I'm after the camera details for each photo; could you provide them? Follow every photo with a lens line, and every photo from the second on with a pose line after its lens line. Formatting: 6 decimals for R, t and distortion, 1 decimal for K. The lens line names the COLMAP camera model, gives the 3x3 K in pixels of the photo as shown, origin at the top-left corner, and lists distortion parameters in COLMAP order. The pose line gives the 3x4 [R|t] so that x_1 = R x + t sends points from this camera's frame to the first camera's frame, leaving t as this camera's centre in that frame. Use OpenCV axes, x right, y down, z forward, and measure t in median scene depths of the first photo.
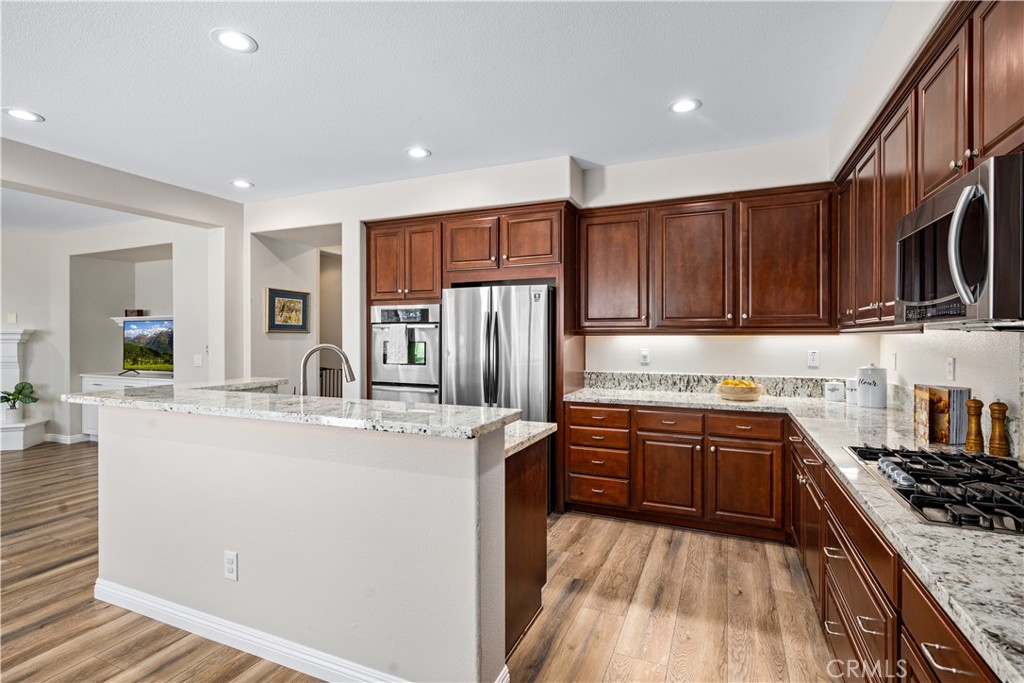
lens RADIAL K [[504.4, 0, 512.0], [0, 504.4, 341.5], [0, 0, 1]] dist [-0.000853, -0.000224]
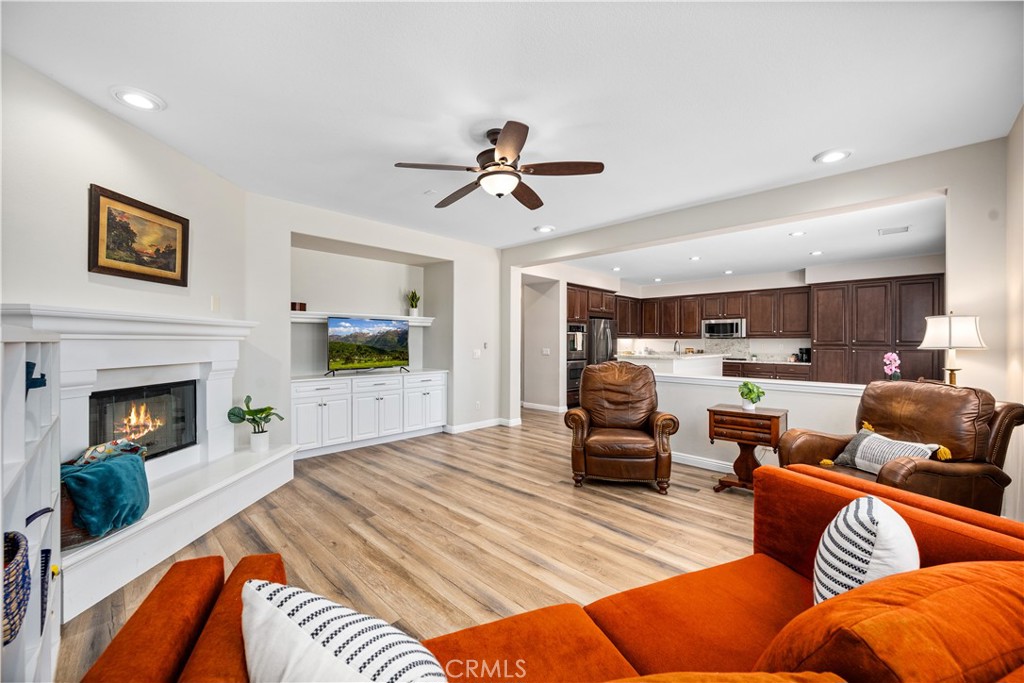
lens RADIAL K [[403.4, 0, 512.0], [0, 403.4, 341.5], [0, 0, 1]] dist [-0.000925, -0.000086]
pose [[0.366400, -0.000971, 0.930457, -1.391264], [-0.000267, 0.999999, 0.001149, 0.002372], [-0.930458, -0.000670, 0.366399, 0.440191]]
